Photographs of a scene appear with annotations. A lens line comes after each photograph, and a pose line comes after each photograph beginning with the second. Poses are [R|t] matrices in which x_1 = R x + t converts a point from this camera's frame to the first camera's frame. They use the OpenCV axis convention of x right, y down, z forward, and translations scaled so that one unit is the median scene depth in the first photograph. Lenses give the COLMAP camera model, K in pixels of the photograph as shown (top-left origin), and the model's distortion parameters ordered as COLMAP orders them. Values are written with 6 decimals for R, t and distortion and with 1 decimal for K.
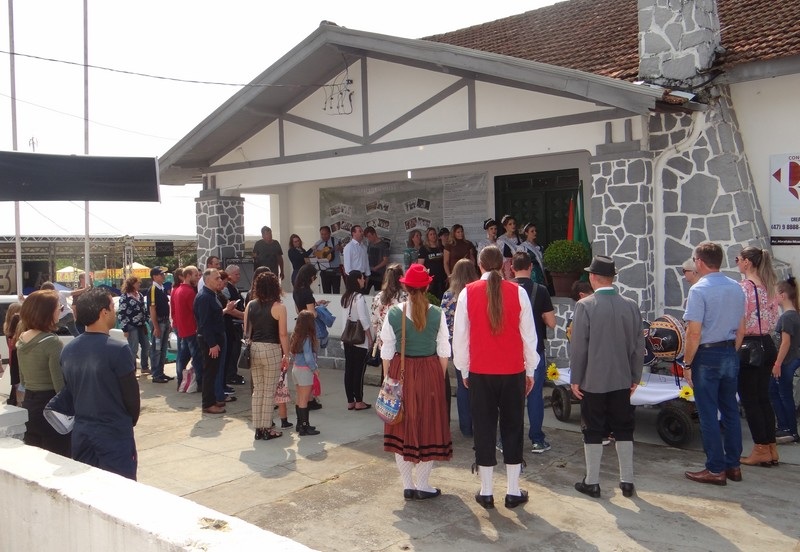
lens RADIAL K [[883.1, 0, 400.0], [0, 883.1, 276.0], [0, 0, 1]] dist [0.001982, 0.000257]
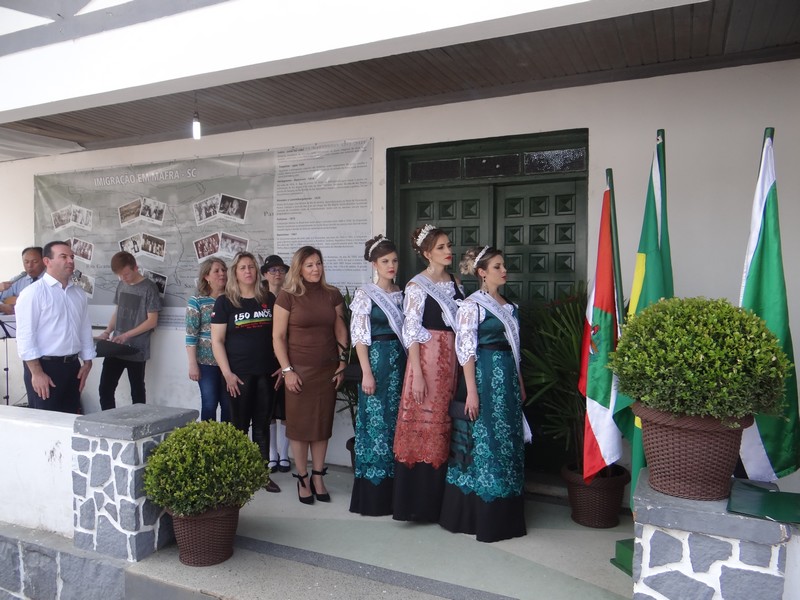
lens RADIAL K [[692.9, 0, 400.0], [0, 692.9, 300.0], [0, 0, 1]] dist [-0.003357, -0.015706]
pose [[0.974720, 0.020670, 0.222470, 0.034308], [-0.018153, 0.999746, -0.013352, -0.028218], [-0.222689, 0.008976, 0.974848, 0.645815]]
